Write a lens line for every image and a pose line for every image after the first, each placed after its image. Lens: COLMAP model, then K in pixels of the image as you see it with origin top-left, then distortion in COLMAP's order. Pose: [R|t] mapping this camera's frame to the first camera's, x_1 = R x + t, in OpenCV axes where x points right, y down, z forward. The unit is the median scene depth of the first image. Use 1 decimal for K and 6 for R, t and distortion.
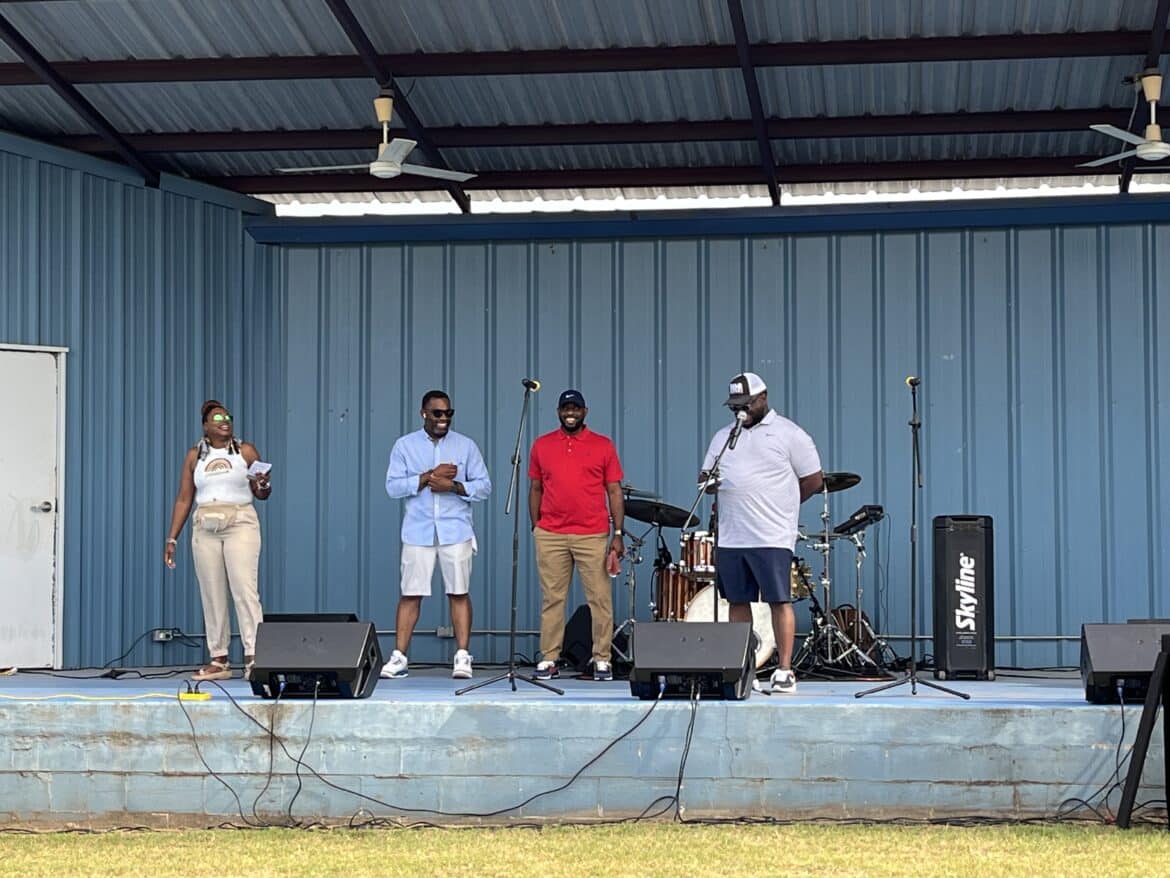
lens RADIAL K [[2249.2, 0, 588.5], [0, 2249.2, 431.6], [0, 0, 1]] dist [0.168800, -0.666861]
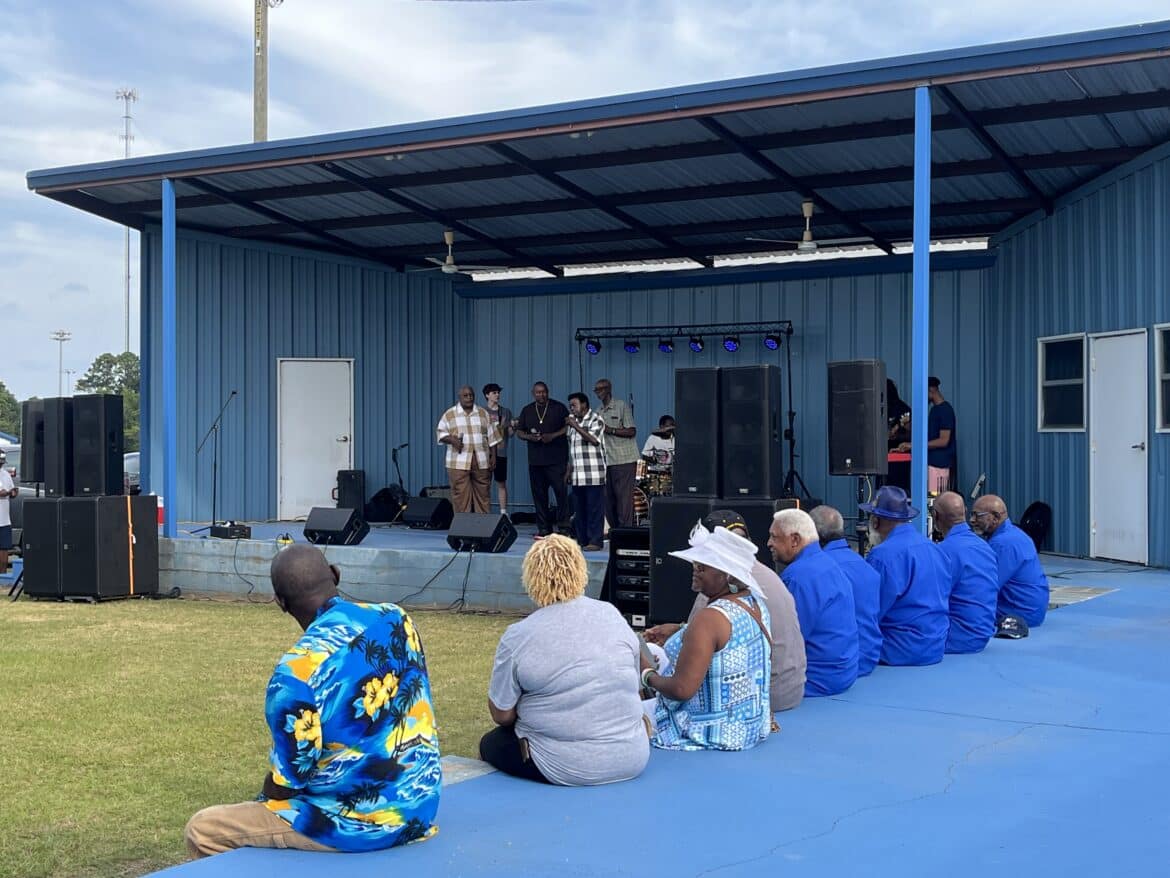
lens RADIAL K [[1571.7, 0, 587.2], [0, 1571.7, 434.6], [0, 0, 1]] dist [0.107971, -0.026346]
pose [[0.905479, 0.004396, -0.424368, 0.709102], [0.024209, 0.997783, 0.061990, -0.067442], [0.423700, -0.066404, 0.903365, -0.208770]]
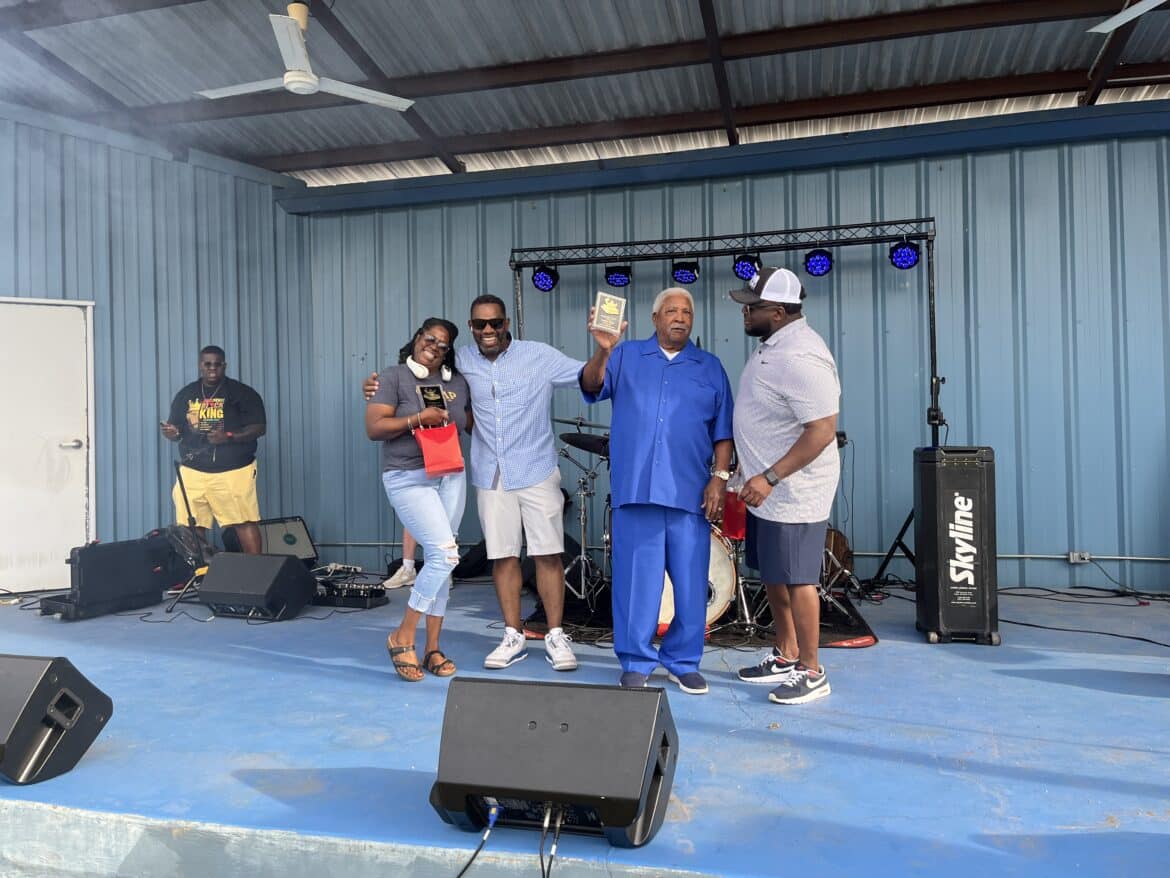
lens RADIAL K [[871.7, 0, 587.1], [0, 871.7, 429.2], [0, 0, 1]] dist [0.040134, -0.058768]
pose [[0.993920, -0.017849, -0.108646, 0.077098], [0.023043, 0.998642, 0.046735, 0.014753], [0.107664, -0.048954, 0.992981, 0.783049]]
